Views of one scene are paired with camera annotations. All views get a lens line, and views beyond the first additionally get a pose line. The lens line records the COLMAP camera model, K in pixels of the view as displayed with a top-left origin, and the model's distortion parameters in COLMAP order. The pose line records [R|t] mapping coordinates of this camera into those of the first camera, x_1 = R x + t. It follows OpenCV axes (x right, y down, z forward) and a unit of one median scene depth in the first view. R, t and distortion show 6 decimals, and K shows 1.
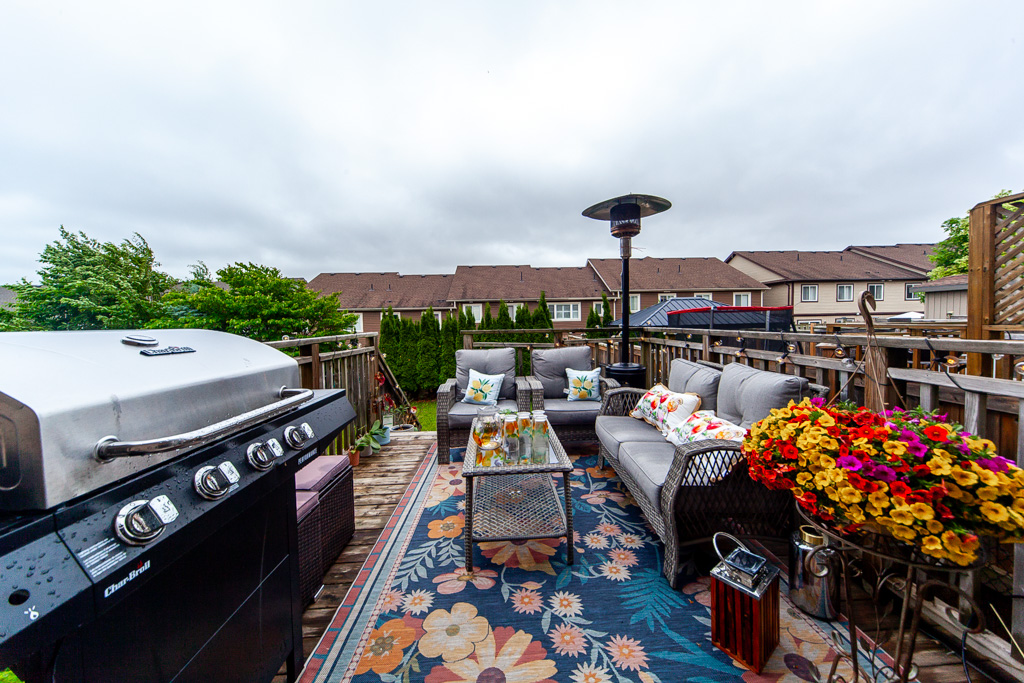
lens RADIAL K [[372.8, 0, 523.8], [0, 372.8, 326.5], [0, 0, 1]] dist [0.001103, 0.000102]
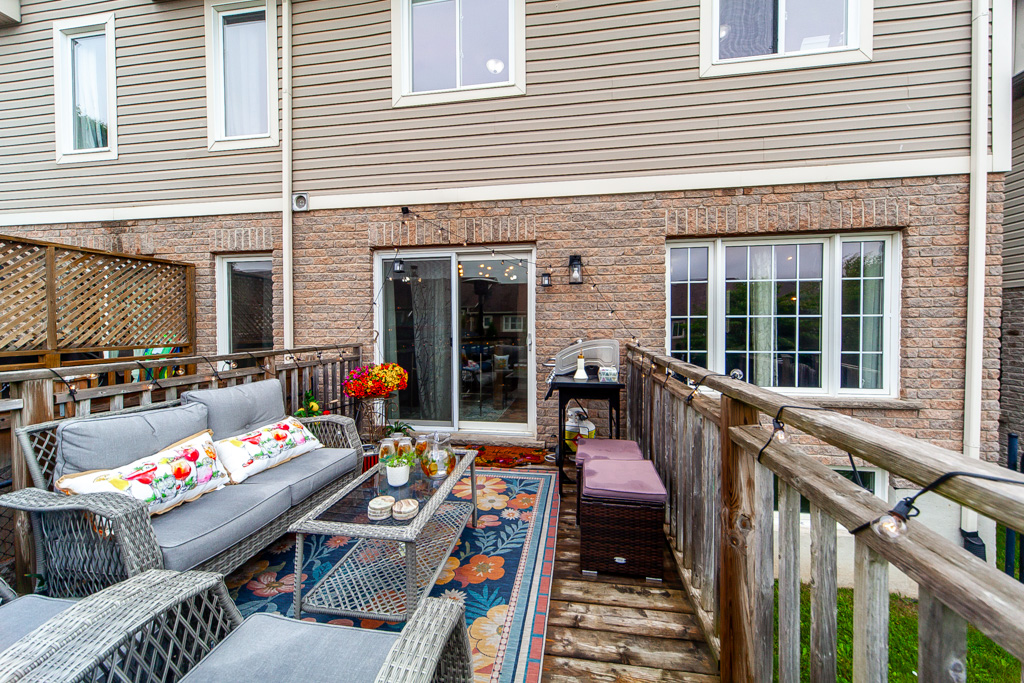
lens RADIAL K [[372.8, 0, 523.8], [0, 372.8, 326.5], [0, 0, 1]] dist [0.001103, 0.000102]
pose [[-0.979585, 0.017167, 0.200295, -0.594887], [0.020496, 0.999684, 0.014557, -0.078780], [-0.199982, 0.018365, -0.979628, 2.243663]]
